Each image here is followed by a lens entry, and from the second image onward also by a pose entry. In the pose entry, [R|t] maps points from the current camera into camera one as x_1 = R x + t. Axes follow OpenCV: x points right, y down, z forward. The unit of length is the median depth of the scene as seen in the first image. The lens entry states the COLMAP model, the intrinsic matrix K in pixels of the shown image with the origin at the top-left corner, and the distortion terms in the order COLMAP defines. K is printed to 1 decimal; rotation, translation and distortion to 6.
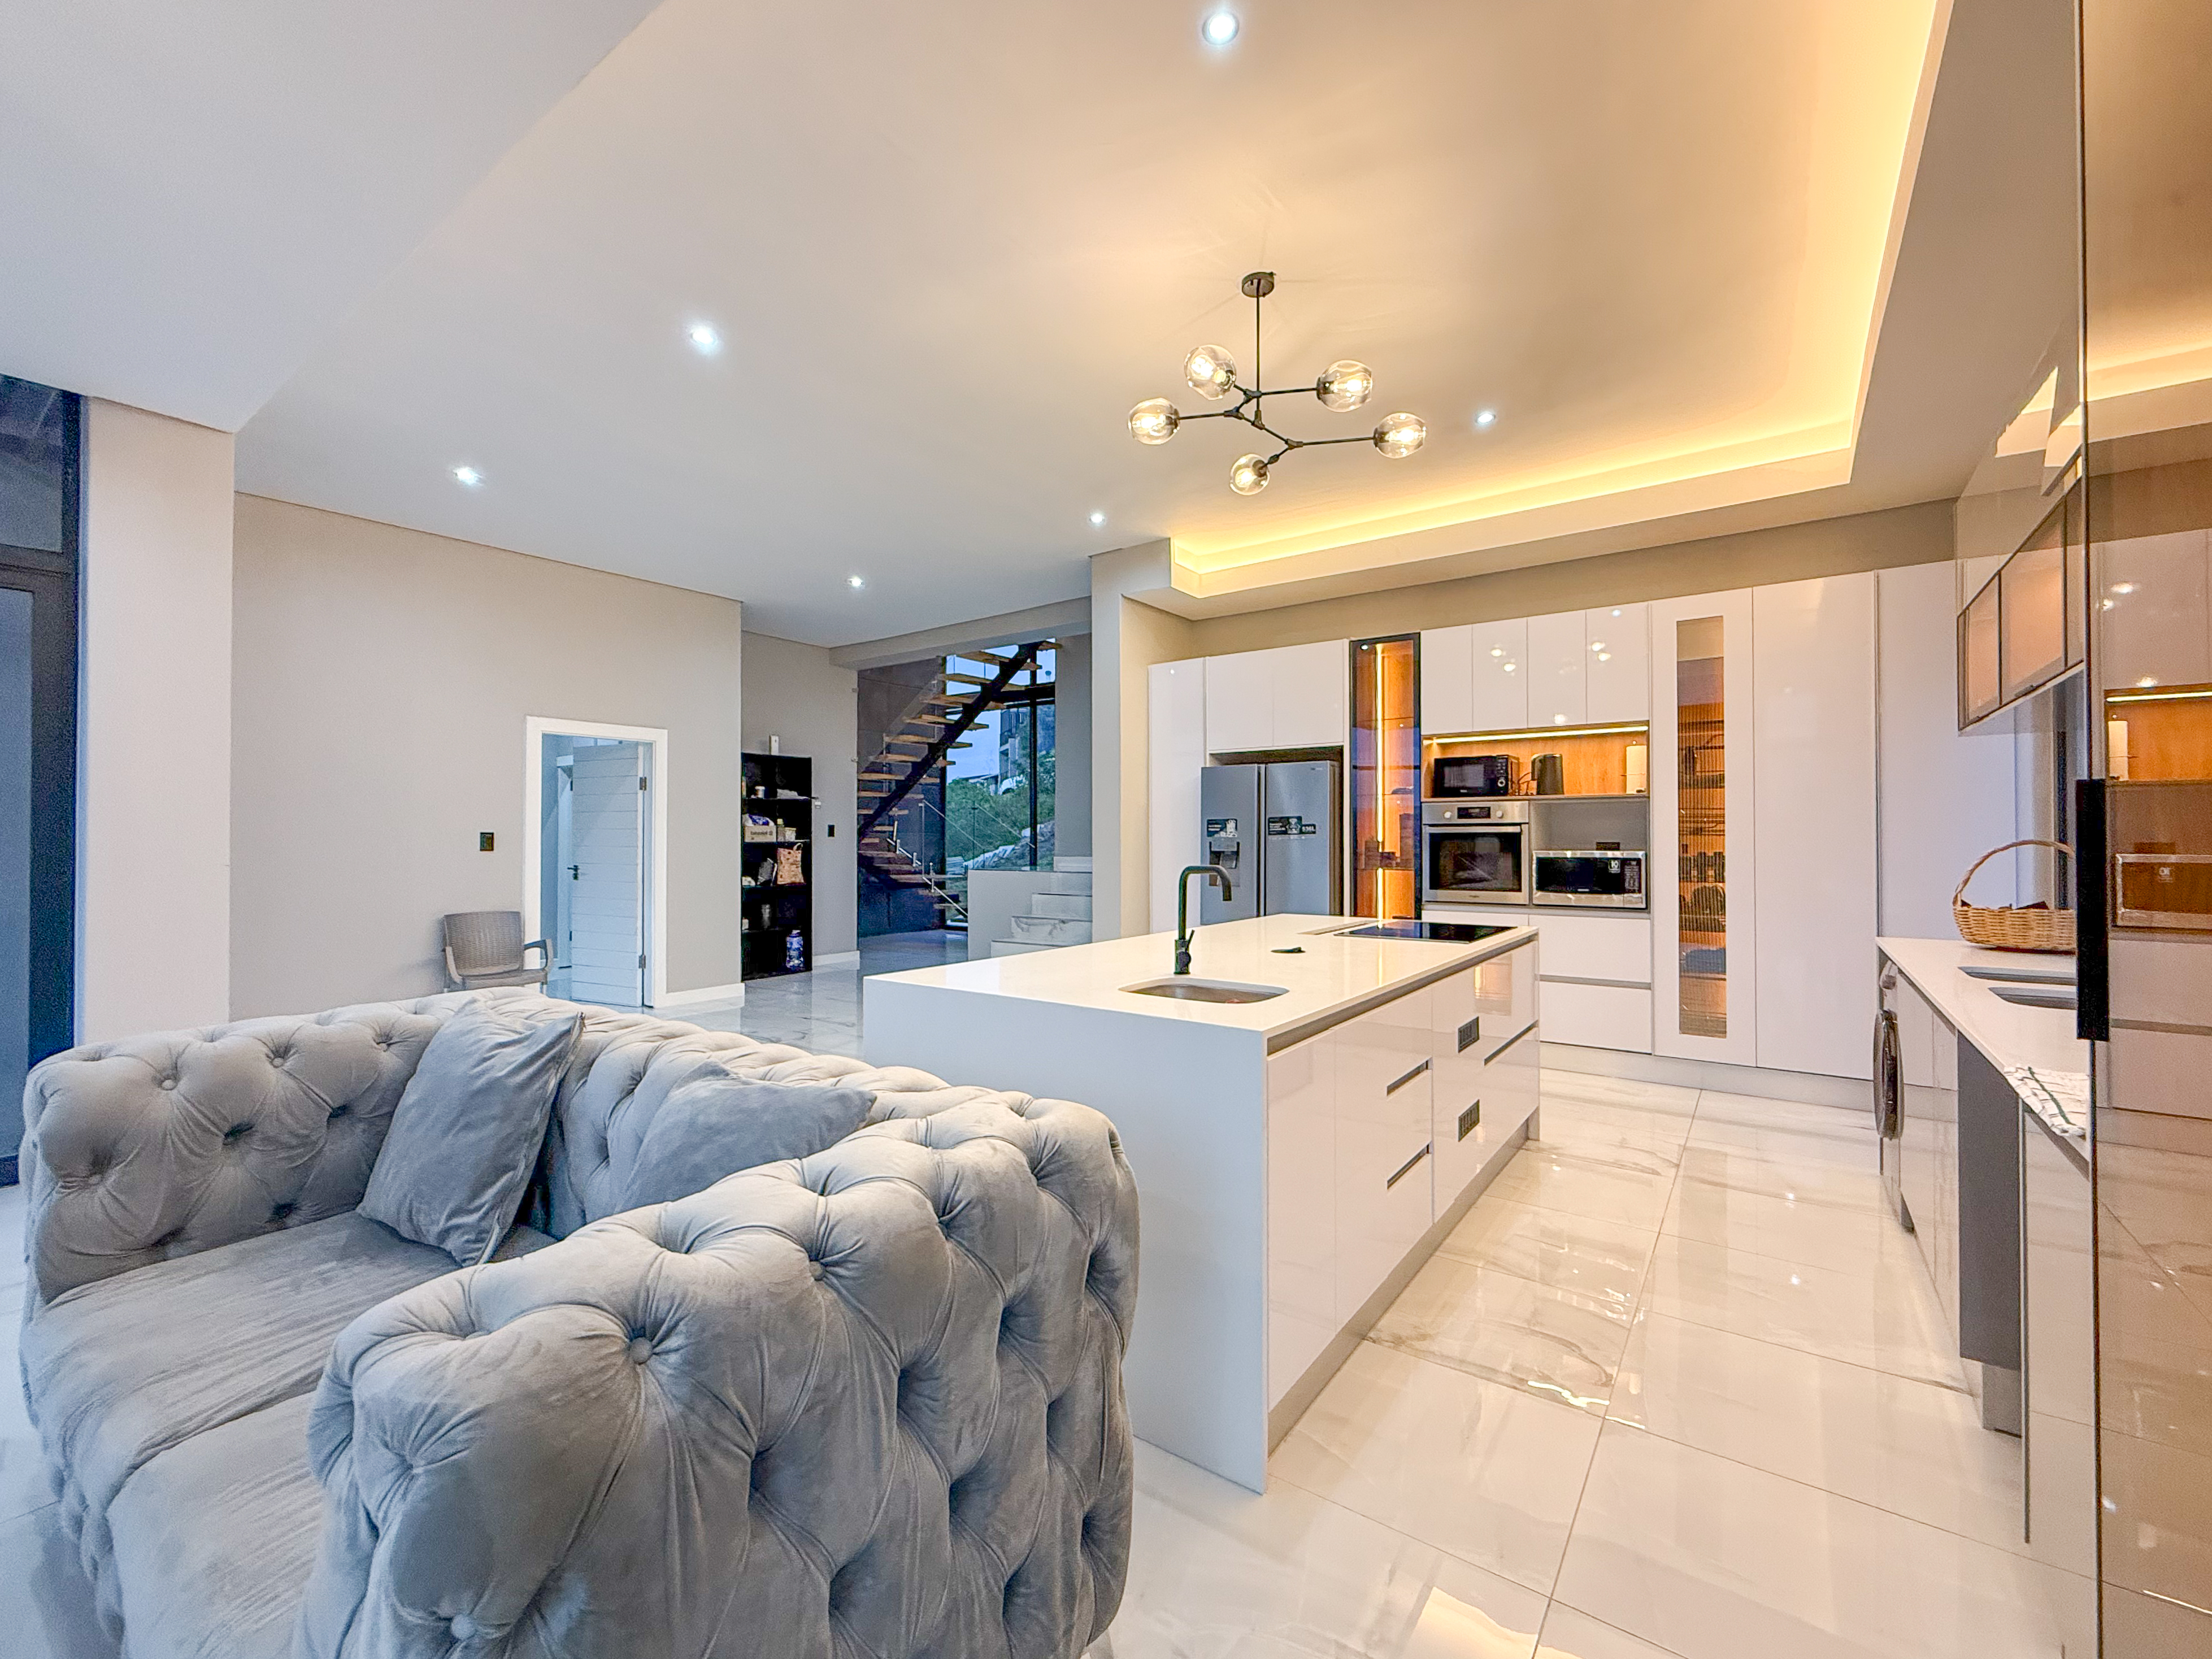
lens RADIAL K [[885.3, 0, 1105.4], [0, 885.3, 829.2], [0, 0, 1]] dist [0.001209, -0.000011]
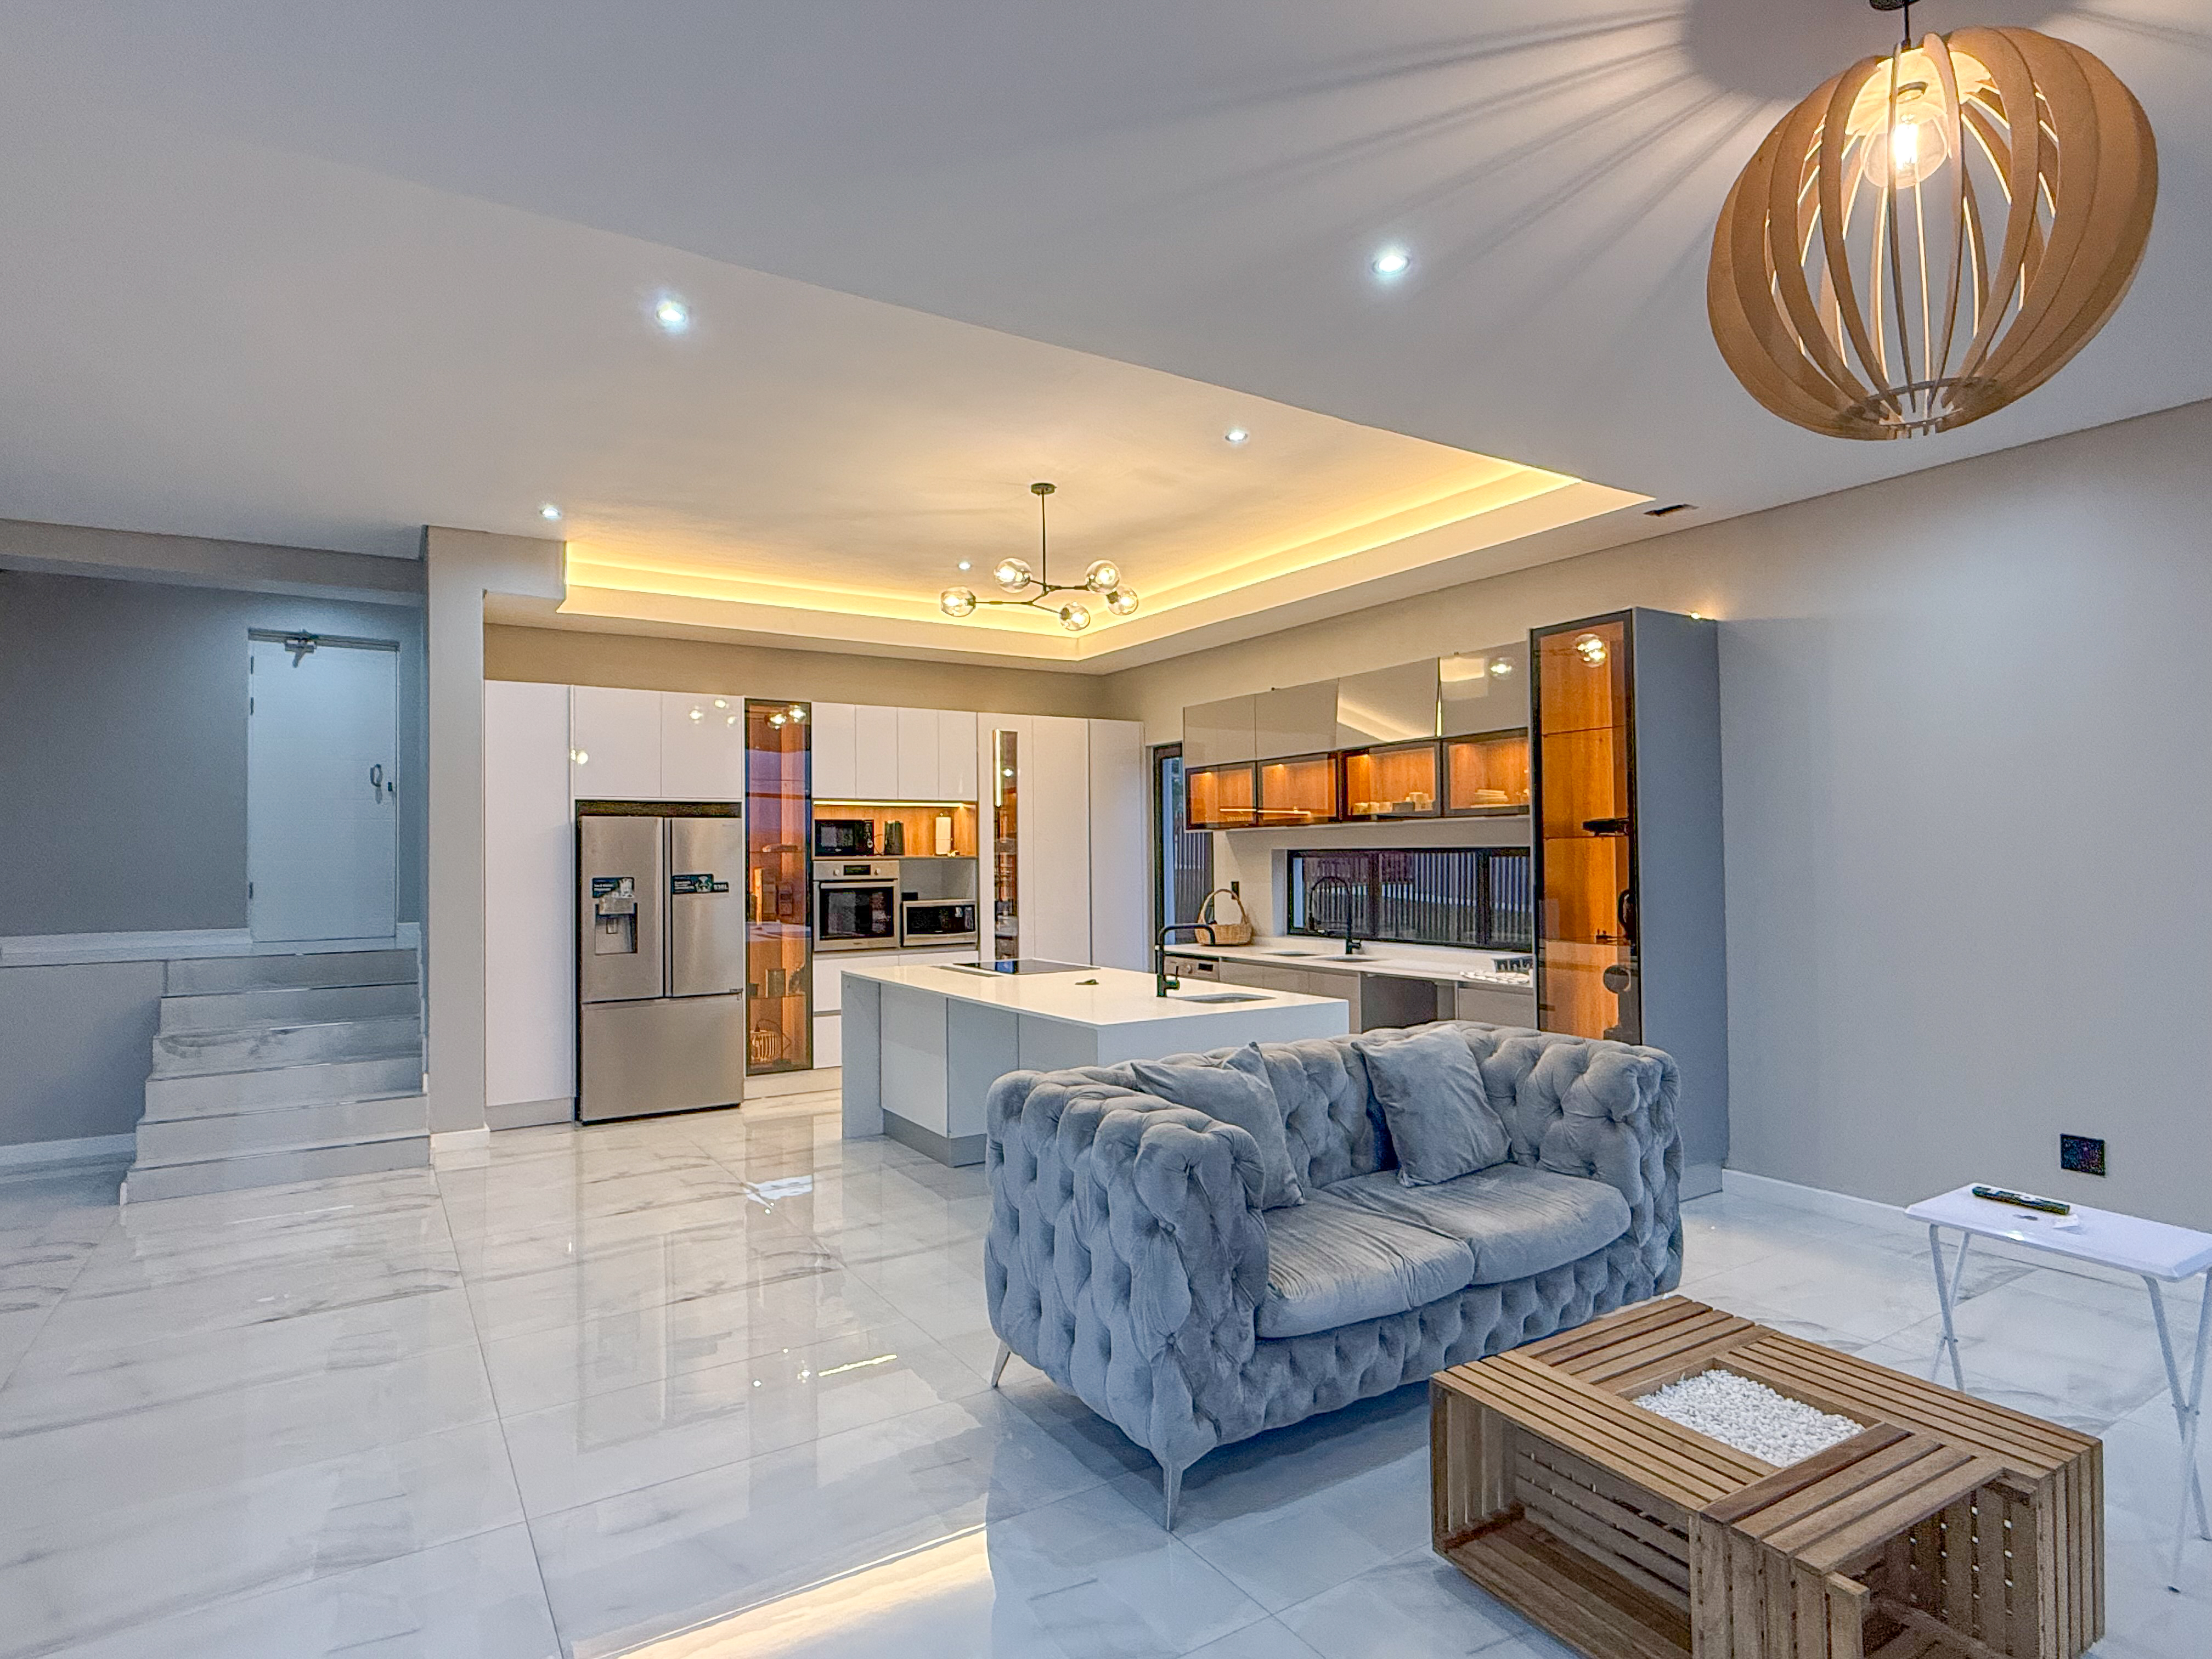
lens RADIAL K [[1199.4, 0, 1100.6], [0, 1199.4, 833.5], [0, 0, 1]] dist [0.003648, -0.000637]
pose [[0.393265, 0.014206, 0.919315, -0.775917], [0.001340, 0.999871, -0.016024, -0.035666], [-0.919424, 0.007534, 0.393195, 0.094469]]
